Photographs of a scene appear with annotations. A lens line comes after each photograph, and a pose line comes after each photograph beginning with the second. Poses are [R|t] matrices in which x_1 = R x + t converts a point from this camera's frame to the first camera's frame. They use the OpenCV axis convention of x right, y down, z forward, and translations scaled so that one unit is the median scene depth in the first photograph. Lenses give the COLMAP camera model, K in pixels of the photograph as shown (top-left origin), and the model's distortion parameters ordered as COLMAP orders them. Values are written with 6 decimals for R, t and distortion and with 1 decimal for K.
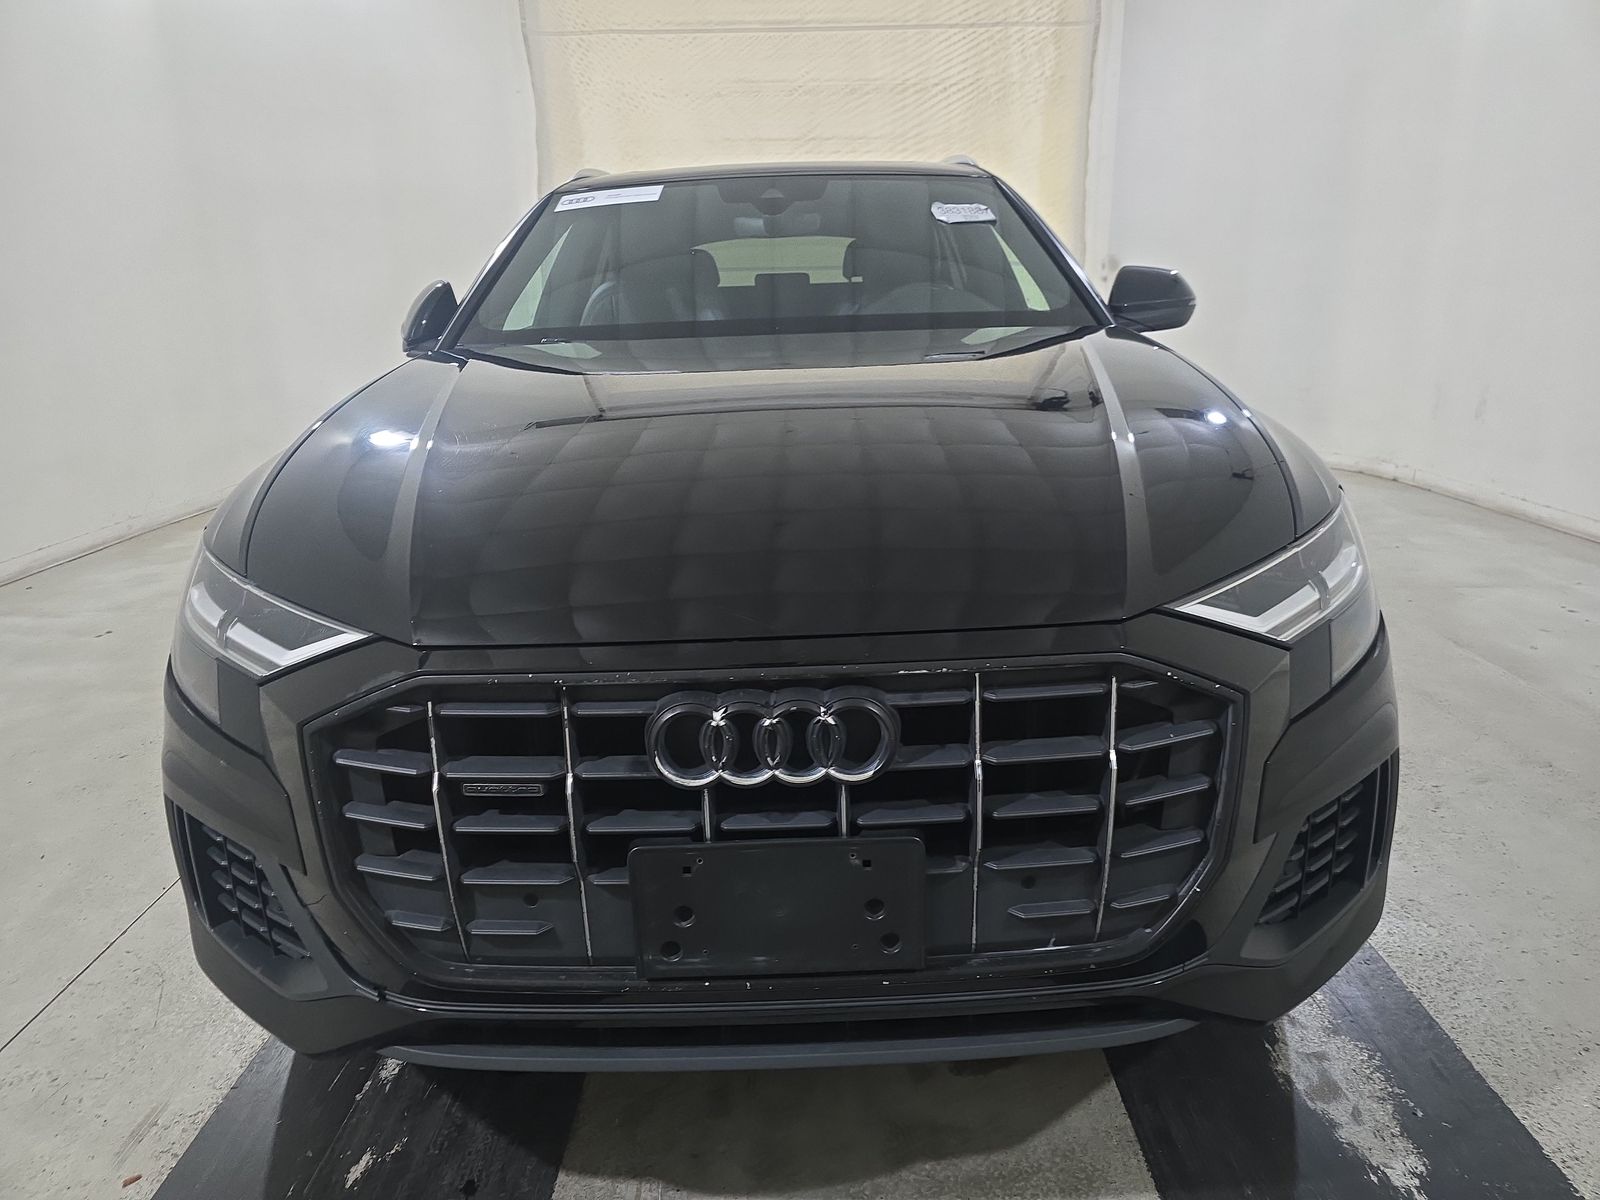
lens RADIAL K [[1100.6, 0, 803.2], [0, 1100.6, 598.9], [0, 0, 1]] dist [0.033149, -0.029334]
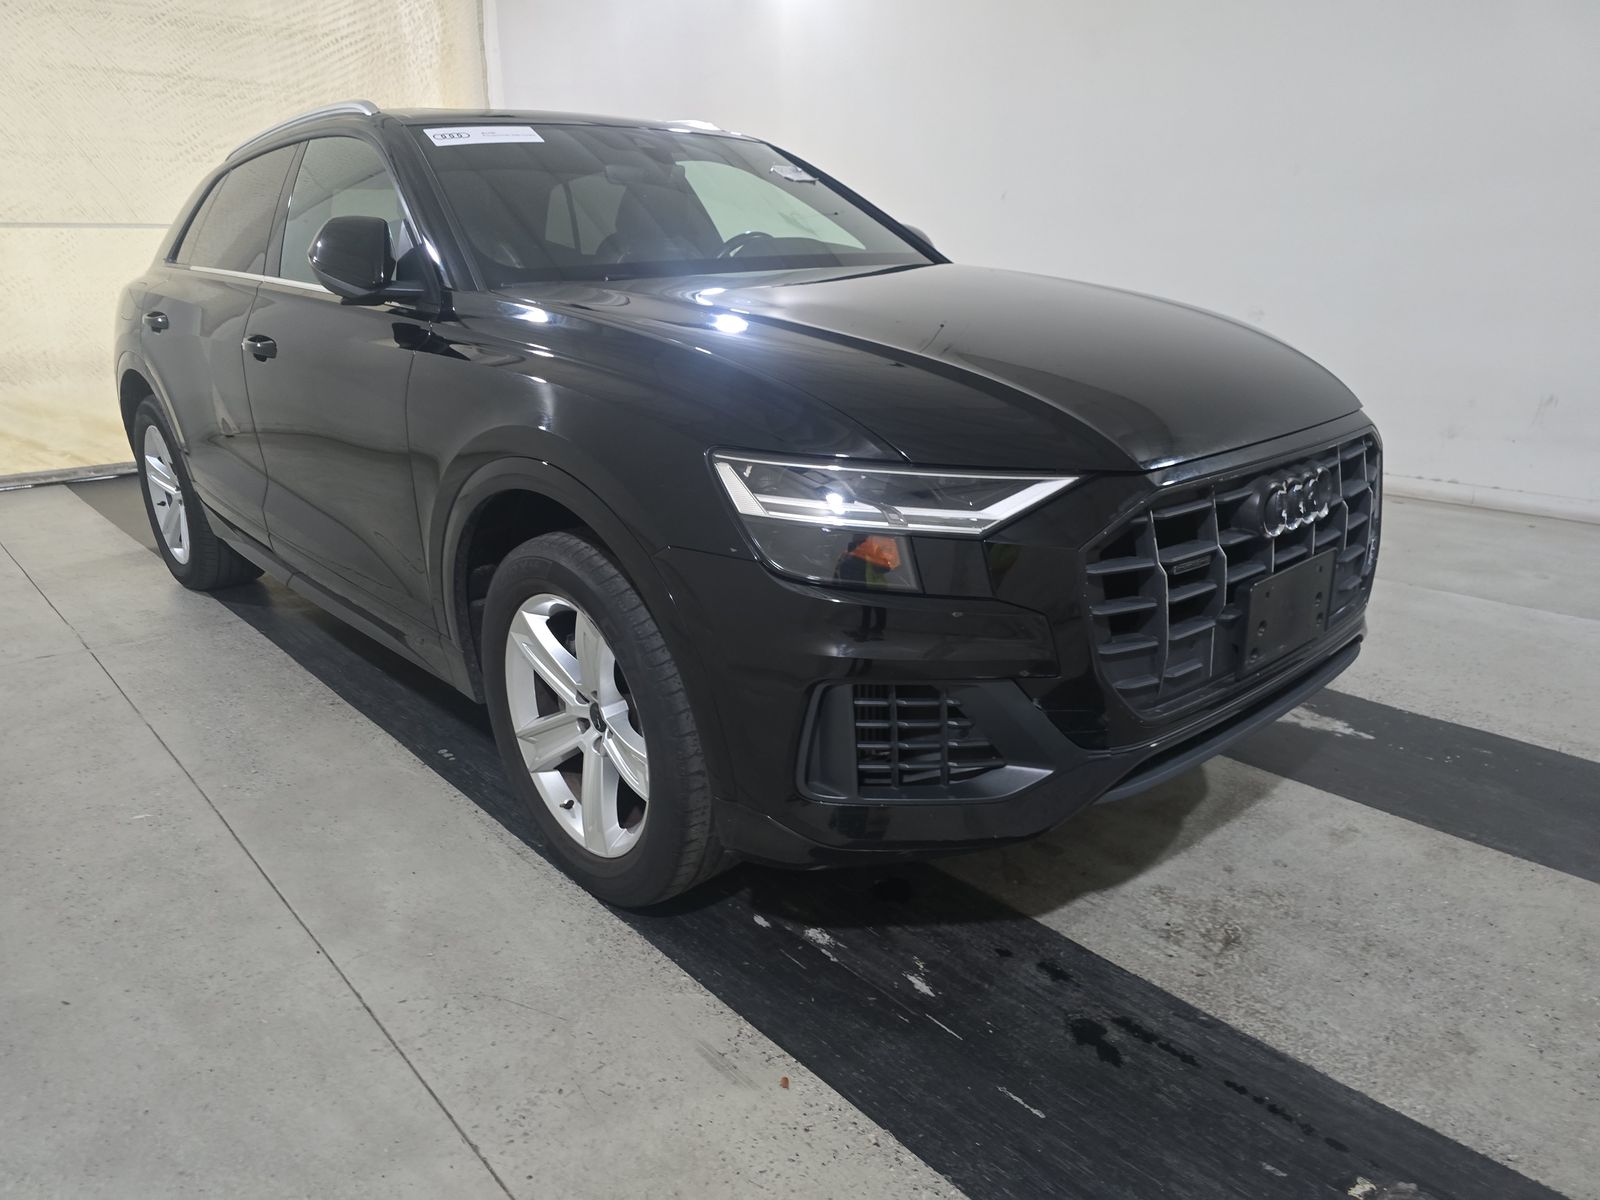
lens RADIAL K [[1100.6, 0, 805.7], [0, 1100.6, 599.1], [0, 0, 1]] dist [0.033149, -0.029334]
pose [[0.737619, -0.190903, 0.647669, -0.282082], [0.180996, 0.979998, 0.082725, 0.001654], [-0.650507, 0.056206, 0.757418, 0.046645]]
